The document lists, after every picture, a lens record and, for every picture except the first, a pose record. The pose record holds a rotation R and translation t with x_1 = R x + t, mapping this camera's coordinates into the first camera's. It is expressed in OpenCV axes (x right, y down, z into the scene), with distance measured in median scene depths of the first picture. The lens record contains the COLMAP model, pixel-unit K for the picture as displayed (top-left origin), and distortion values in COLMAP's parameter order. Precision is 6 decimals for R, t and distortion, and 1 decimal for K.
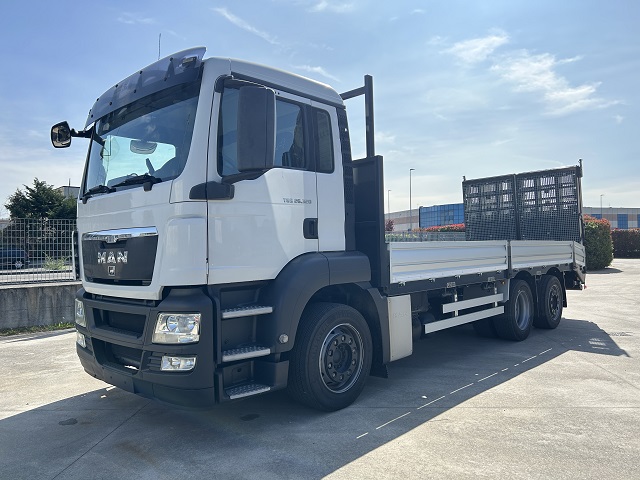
lens RADIAL K [[486.9, 0, 315.4], [0, 486.9, 240.4], [0, 0, 1]] dist [0.023857, -0.035751]
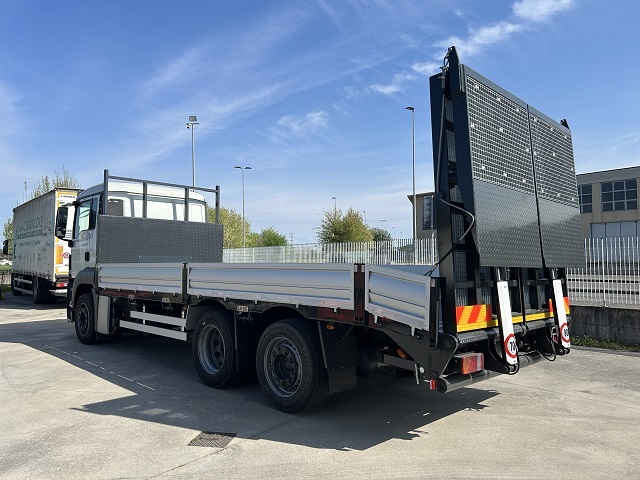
lens RADIAL K [[486.9, 0, 321.2], [0, 486.9, 233.9], [0, 0, 1]] dist [0.023857, -0.035751]
pose [[-0.034519, -0.041568, -0.998539, 1.875648], [0.022004, 0.998861, -0.042342, -0.012703], [0.999162, -0.023434, -0.033565, 1.848914]]
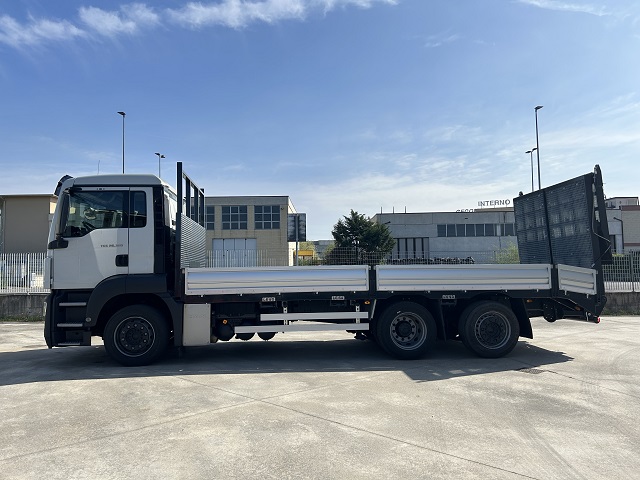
lens RADIAL K [[486.9, 0, 320.5], [0, 486.9, 242.0], [0, 0, 1]] dist [0.023857, -0.035751]
pose [[0.759742, -0.029068, -0.649574, 1.482208], [0.008985, 0.999374, -0.034212, -0.021958], [0.650162, 0.020156, 0.759528, 0.103891]]
